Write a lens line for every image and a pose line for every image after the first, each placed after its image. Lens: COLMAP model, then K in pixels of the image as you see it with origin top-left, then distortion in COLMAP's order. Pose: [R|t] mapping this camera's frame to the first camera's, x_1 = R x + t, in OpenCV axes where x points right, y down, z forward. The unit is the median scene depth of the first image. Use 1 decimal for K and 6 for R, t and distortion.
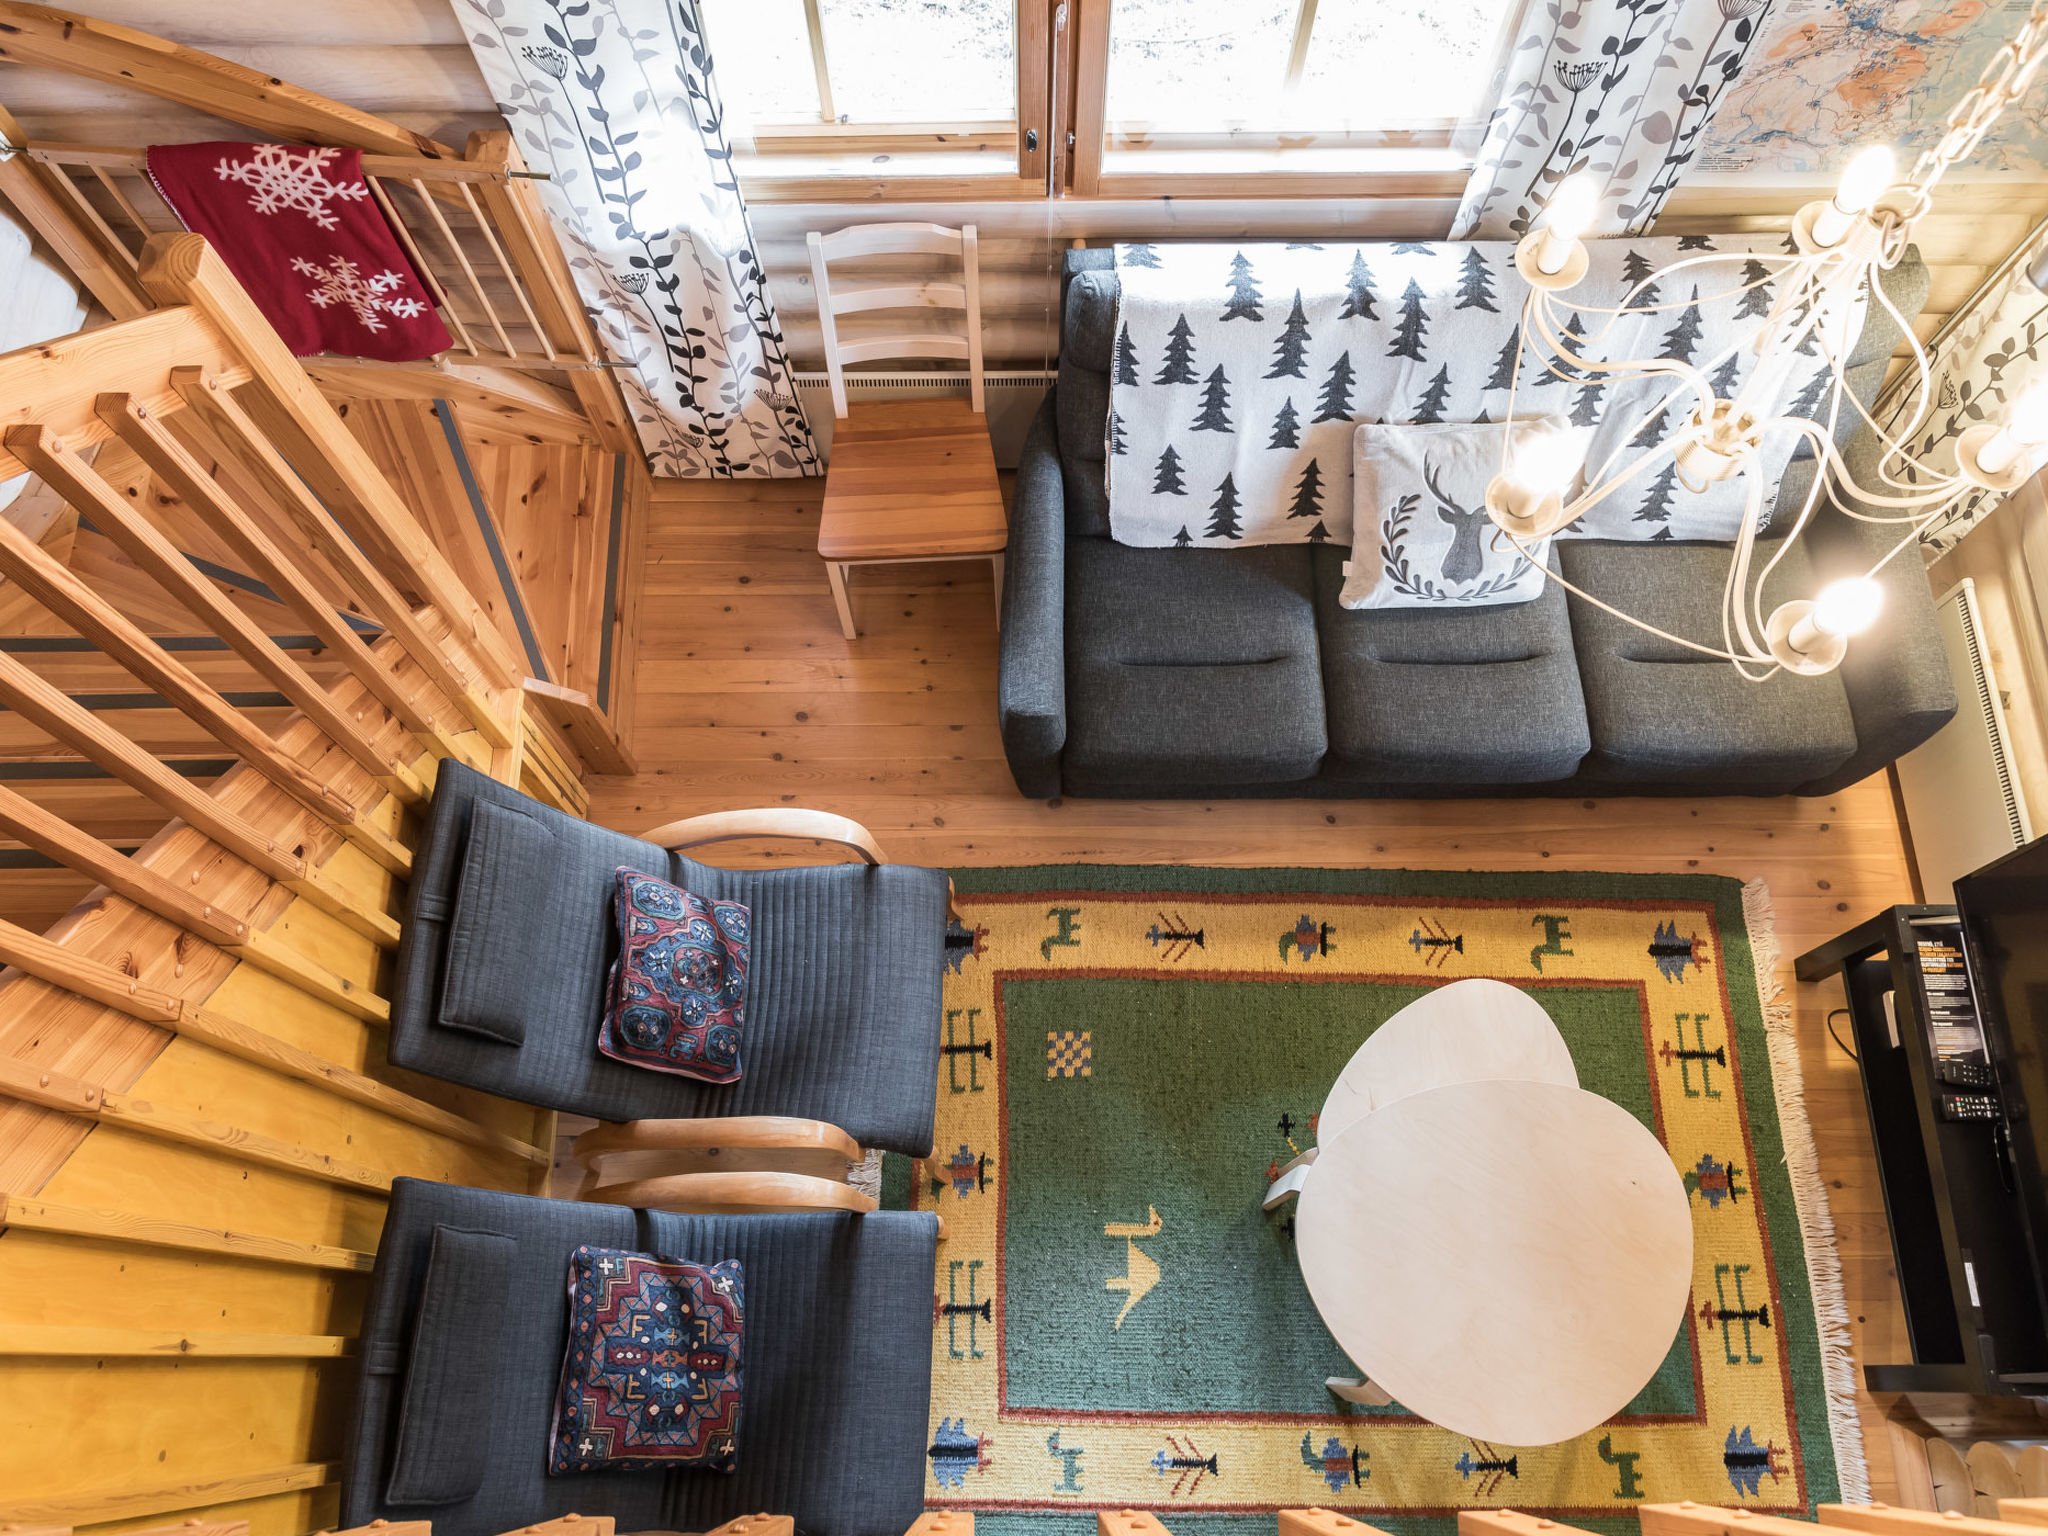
lens RADIAL K [[1620.4, 0, 1024.0], [0, 1620.4, 768.0], [0, 0, 1]] dist [0.010878, 0.007312]
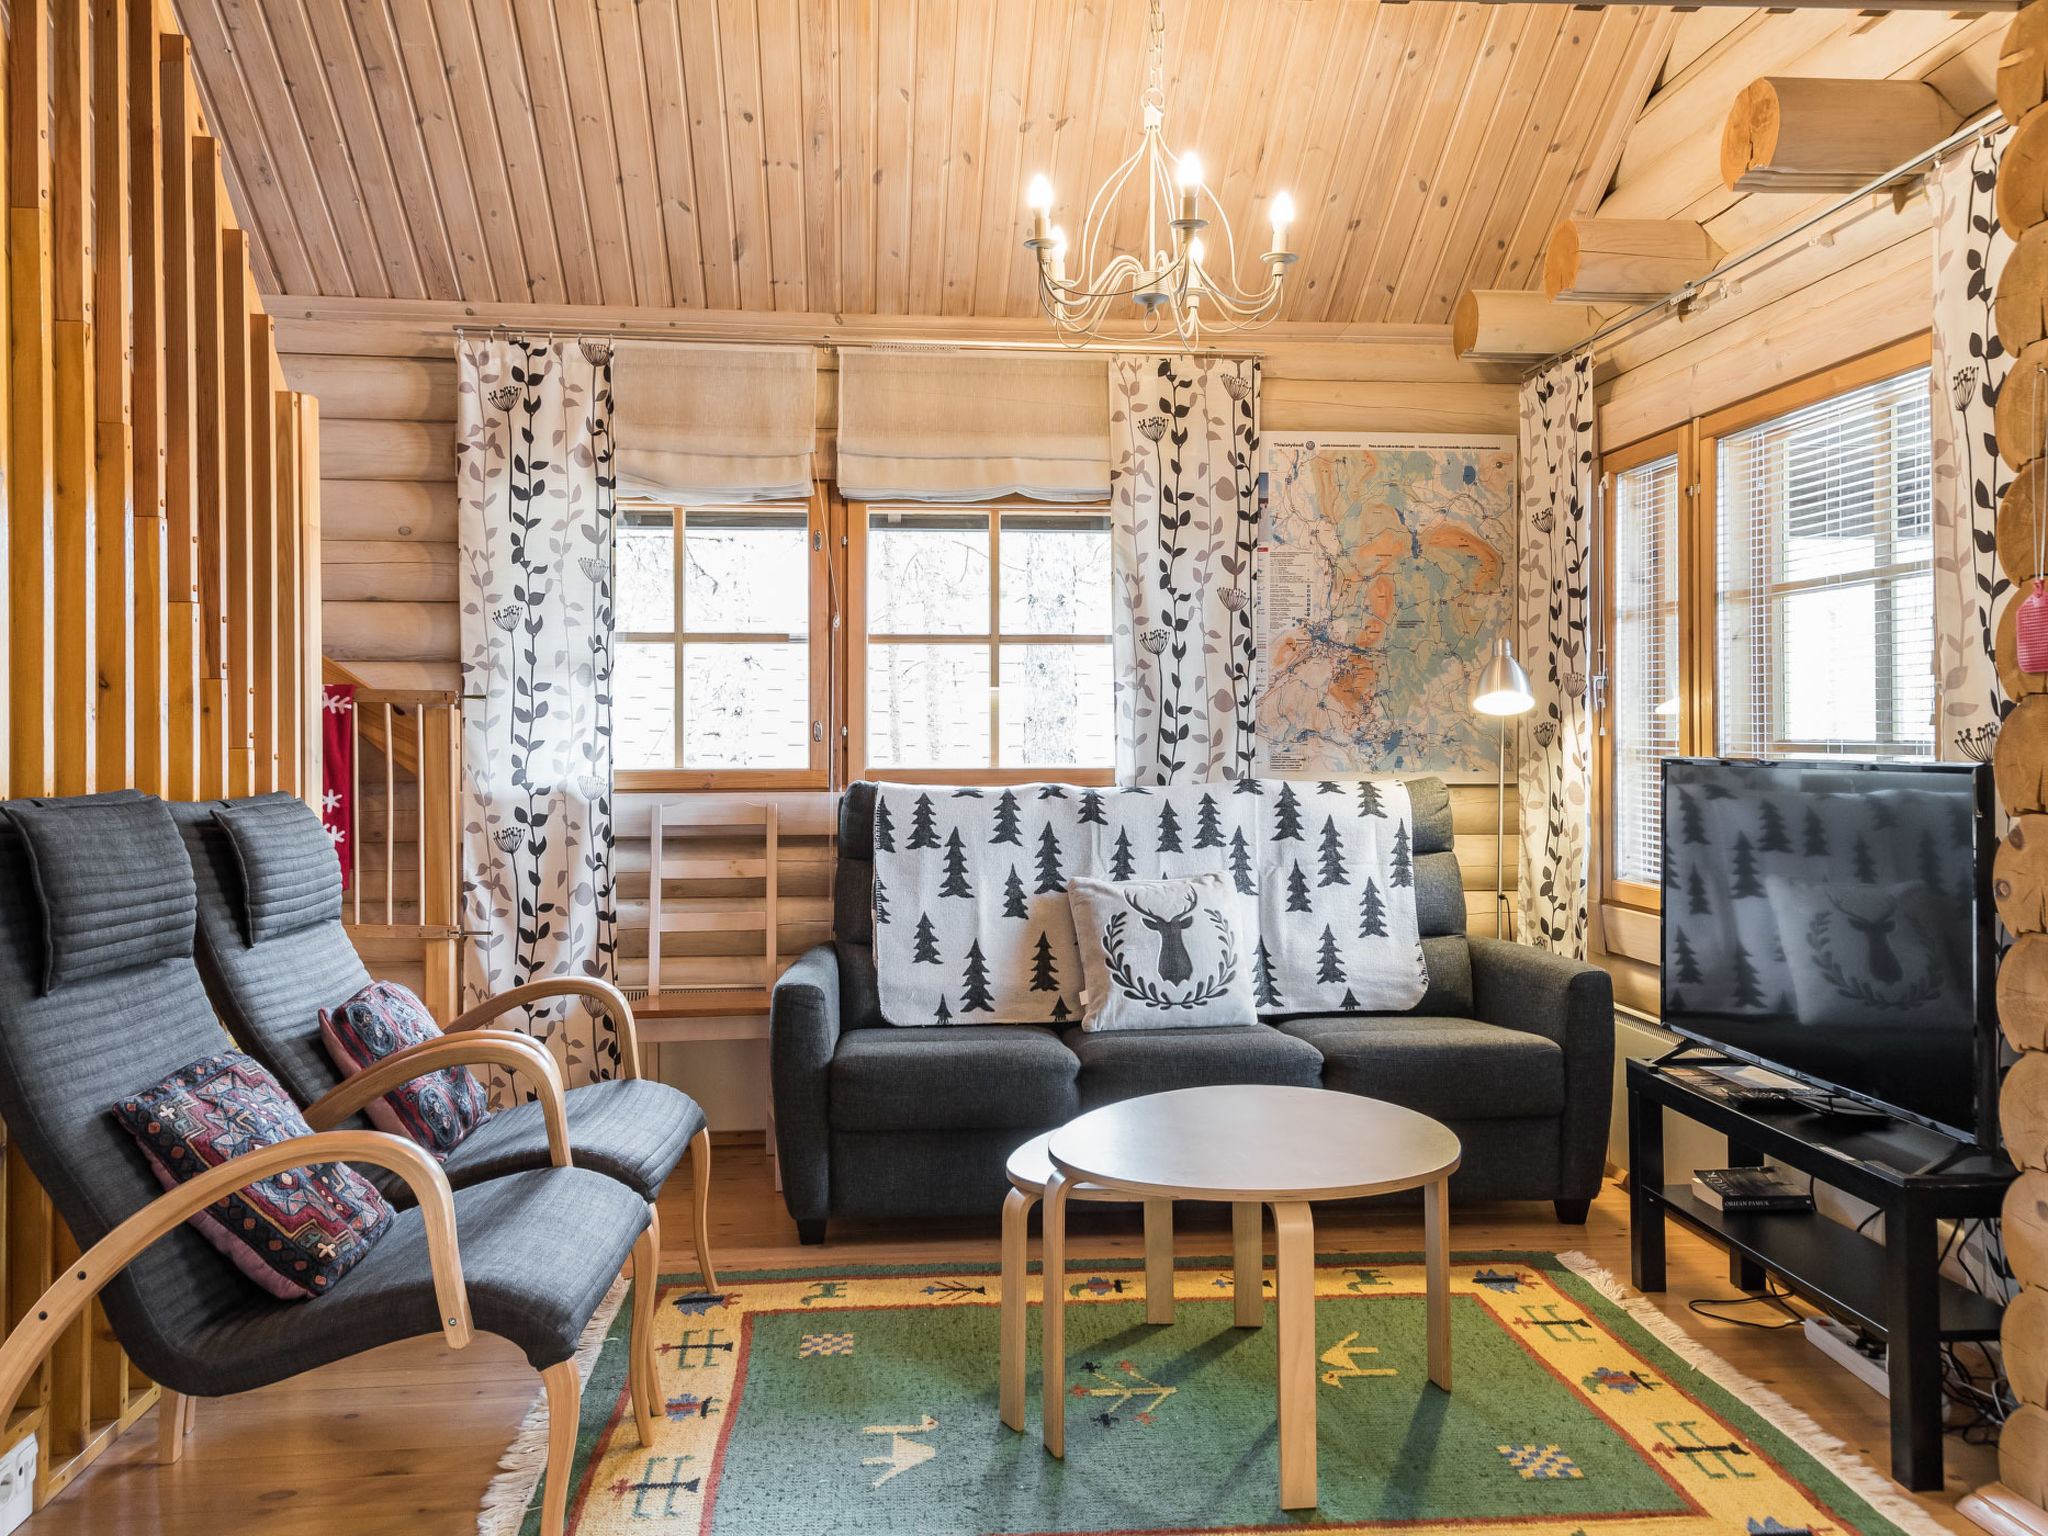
lens RADIAL K [[1627.8, 0, 1029.6], [0, 1627.8, 728.0], [0, 0, 1]] dist [0.053279, 0.008042]
pose [[0.996237, 0.002327, 0.086644, 0.061184], [0.080604, 0.342661, -0.935995, 0.915516], [-0.031868, 0.939456, 0.341184, 0.433613]]
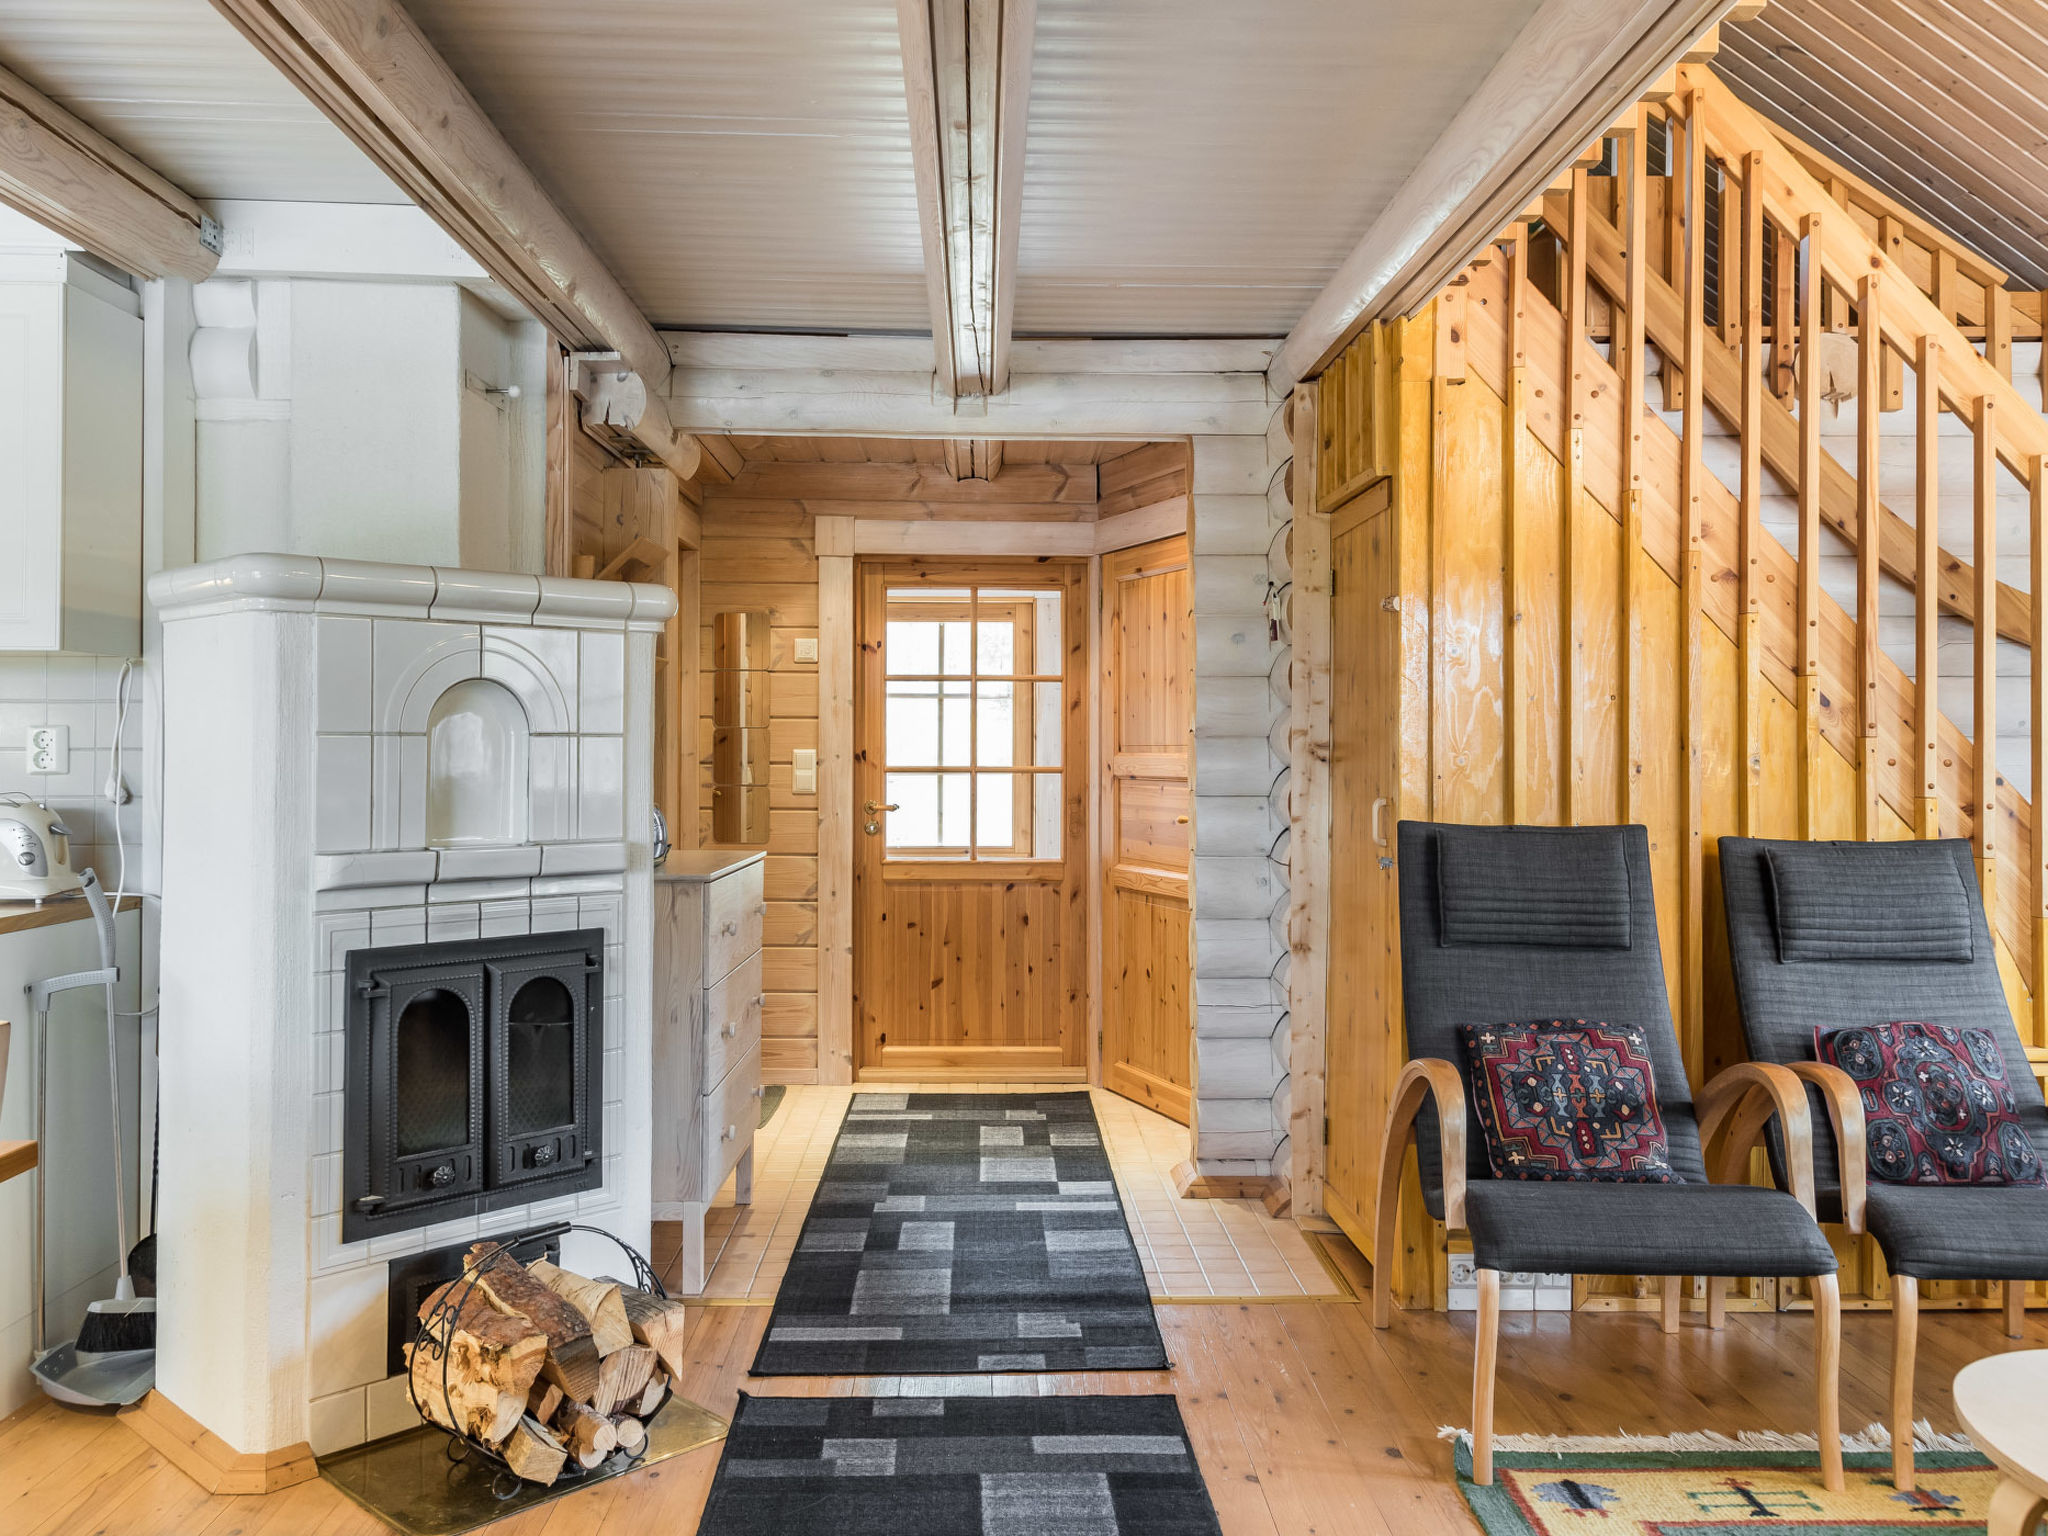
lens RADIAL K [[1669.1, 0, 1019.4], [0, 1669.1, 720.6], [0, 0, 1]] dist [0.035556, -0.011983]
pose [[0.019531, -0.011575, -0.999742, 0.759602], [-0.939772, 0.341074, -0.022309, 0.552145], [0.341244, 0.939965, -0.004217, 0.540784]]
